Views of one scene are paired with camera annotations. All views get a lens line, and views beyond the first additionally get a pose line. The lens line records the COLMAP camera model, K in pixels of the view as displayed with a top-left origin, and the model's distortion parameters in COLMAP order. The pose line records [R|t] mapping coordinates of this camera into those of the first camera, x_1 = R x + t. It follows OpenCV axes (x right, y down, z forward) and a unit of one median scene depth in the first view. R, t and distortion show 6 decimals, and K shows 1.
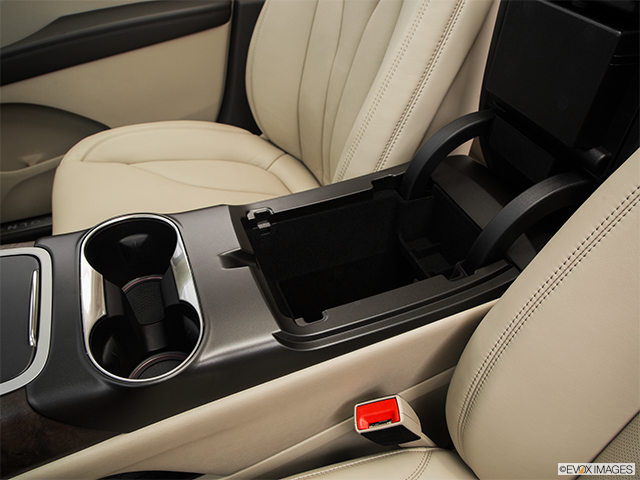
lens RADIAL K [[471.2, 0, 318.9], [0, 471.2, 252.4], [0, 0, 1]] dist [-0.088848, 0.010369]
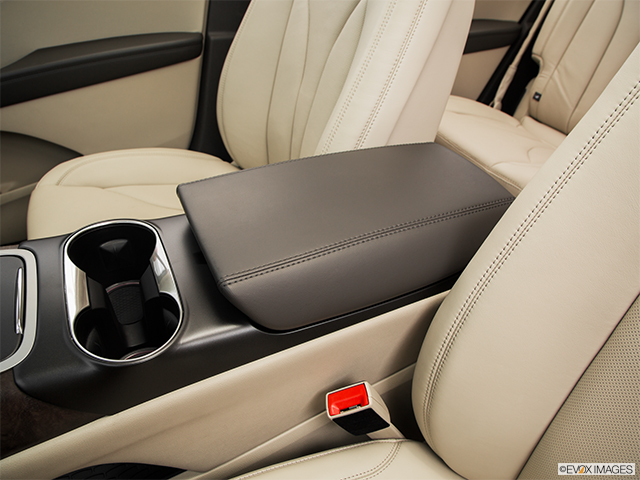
lens RADIAL K [[471.2, 0, 318.9], [0, 471.2, 252.4], [0, 0, 1]] dist [-0.088848, 0.010369]
pose [[0.997721, -0.019557, 0.064581, -0.001844], [0.024837, 0.996323, -0.081995, 0.094570], [-0.062740, 0.083412, 0.994538, -0.079219]]
